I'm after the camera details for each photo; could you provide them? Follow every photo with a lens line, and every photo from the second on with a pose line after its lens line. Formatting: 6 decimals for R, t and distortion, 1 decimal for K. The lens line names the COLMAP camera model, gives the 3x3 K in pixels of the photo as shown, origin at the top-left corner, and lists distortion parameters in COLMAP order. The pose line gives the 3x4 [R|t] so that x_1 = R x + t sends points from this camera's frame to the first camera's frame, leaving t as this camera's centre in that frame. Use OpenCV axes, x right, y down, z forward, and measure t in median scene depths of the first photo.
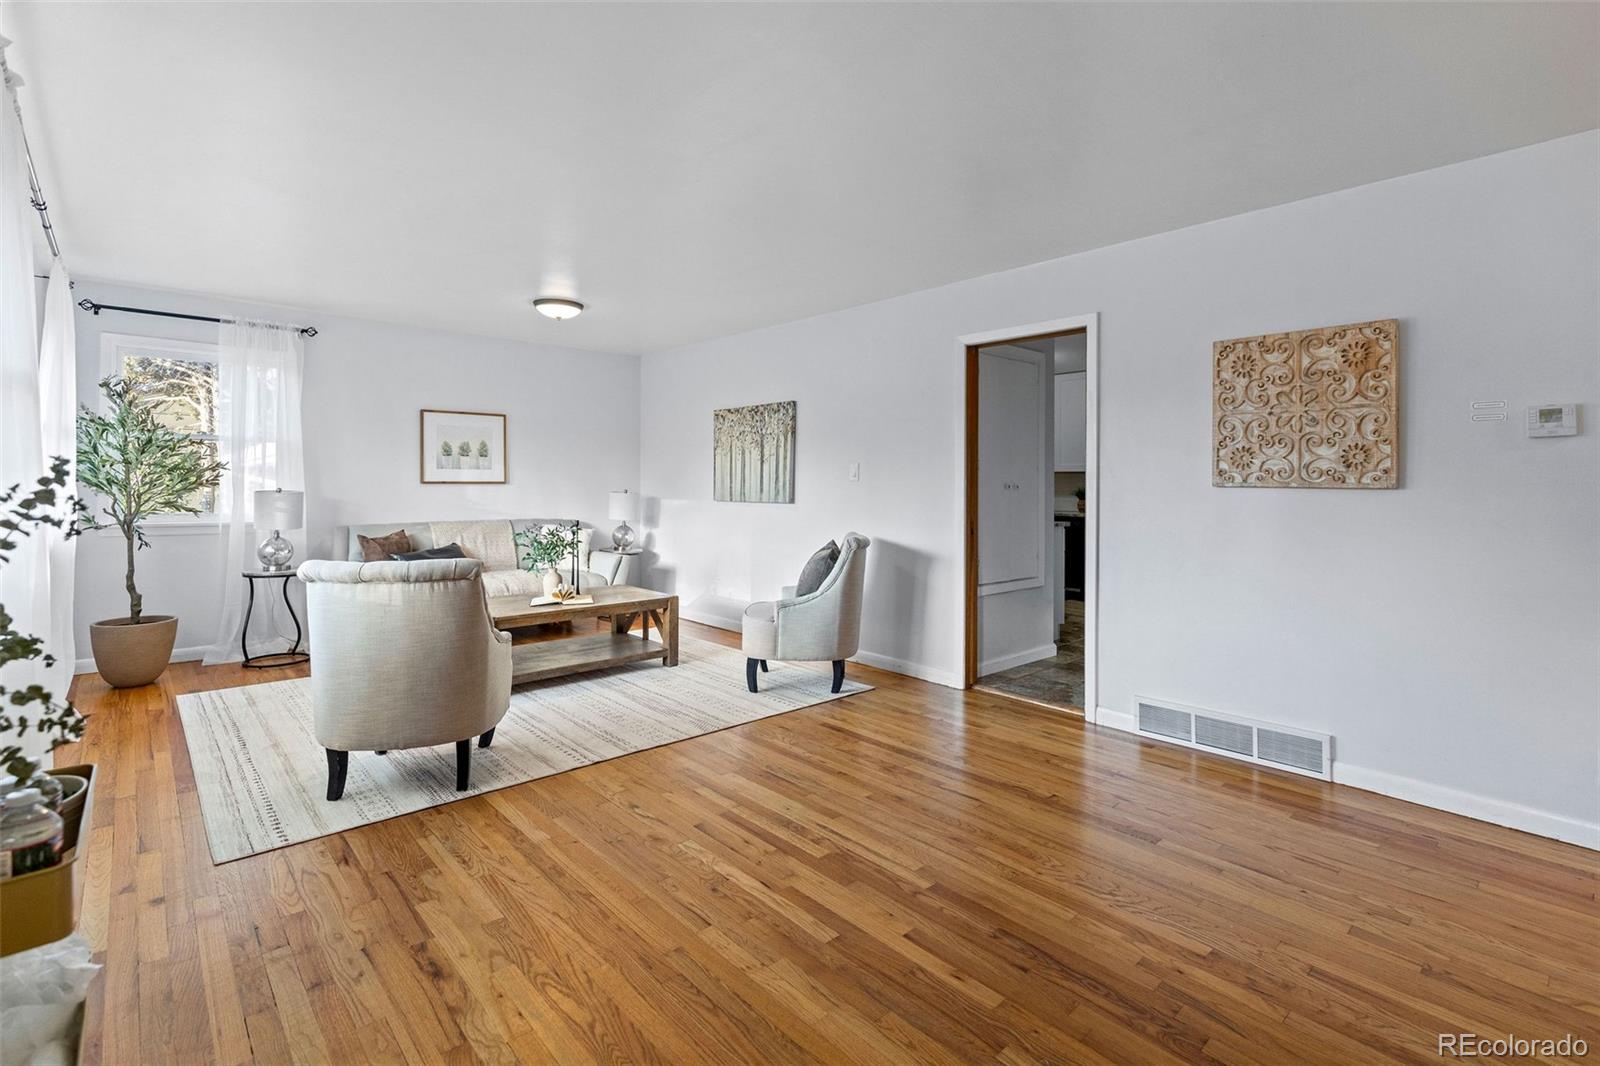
lens RADIAL K [[728.8, 0, 824.1], [0, 728.8, 480.3], [0, 0, 1]] dist [0.009112, -0.000869]
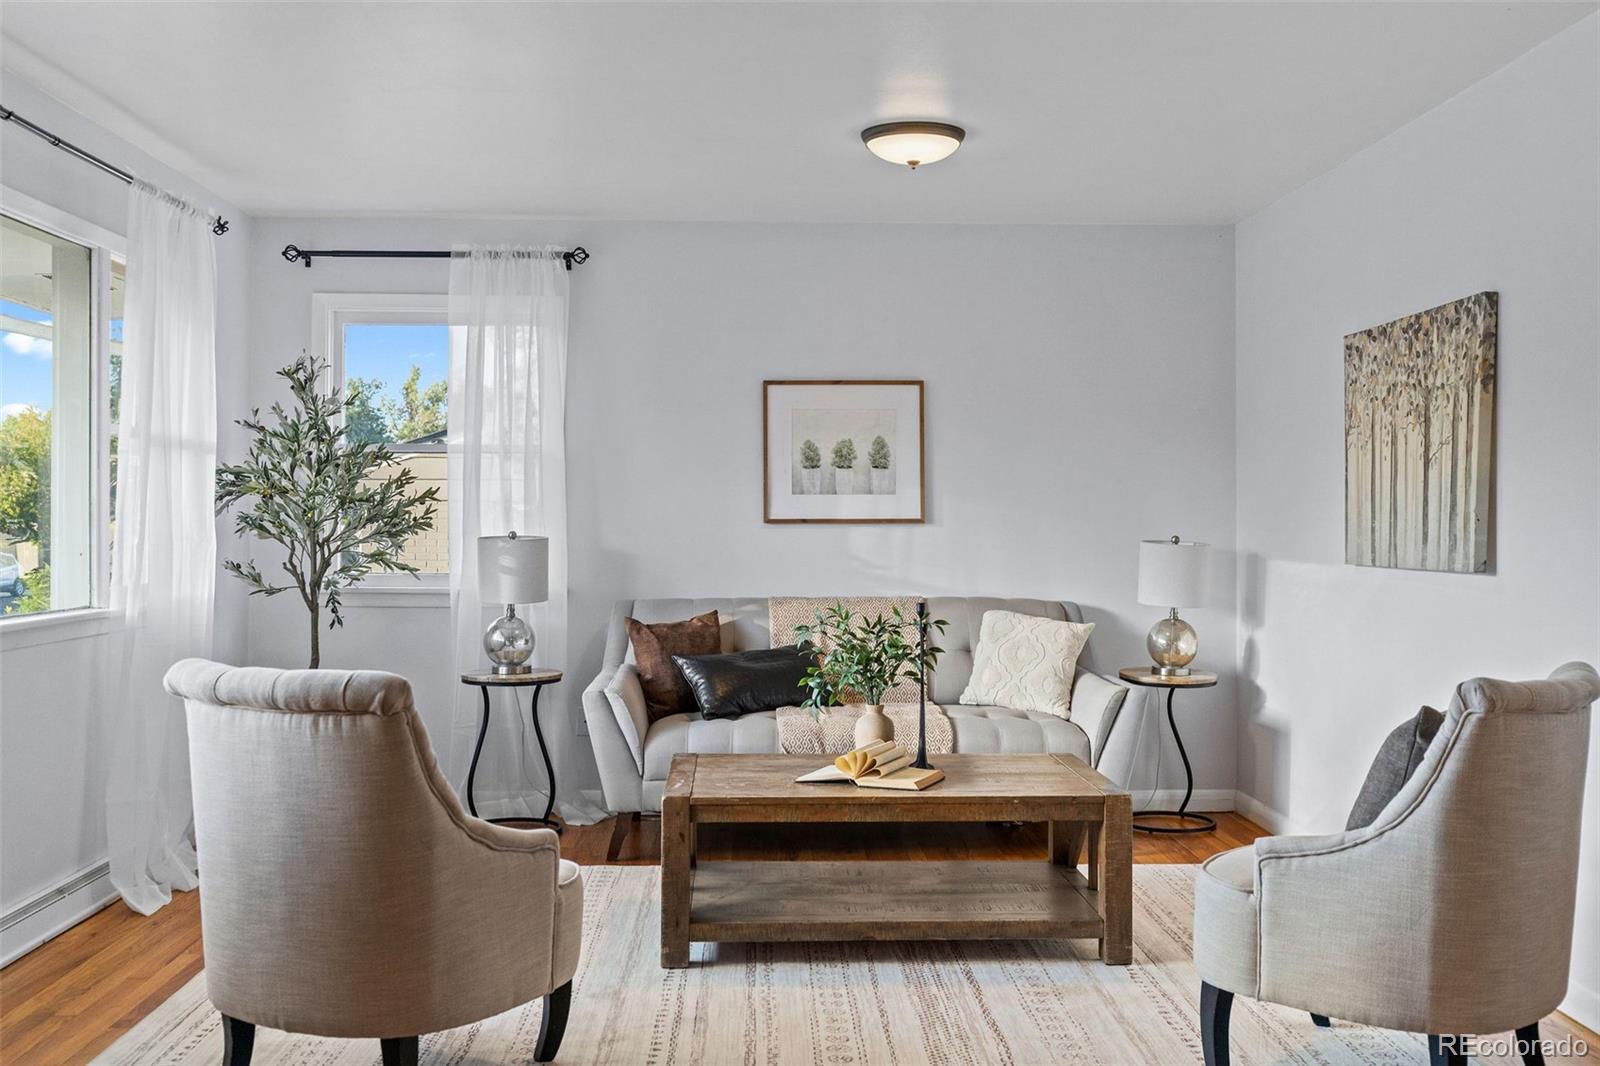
lens RADIAL K [[1564.1, 0, 814.5], [0, 1564.1, 500.0], [0, 0, 1]] dist [0.001870, 0.000000]
pose [[0.759664, -0.013101, -0.650184, 0.231408], [0.005622, 0.999892, -0.013578, 0.003828], [0.650291, 0.006659, 0.759656, 0.210280]]
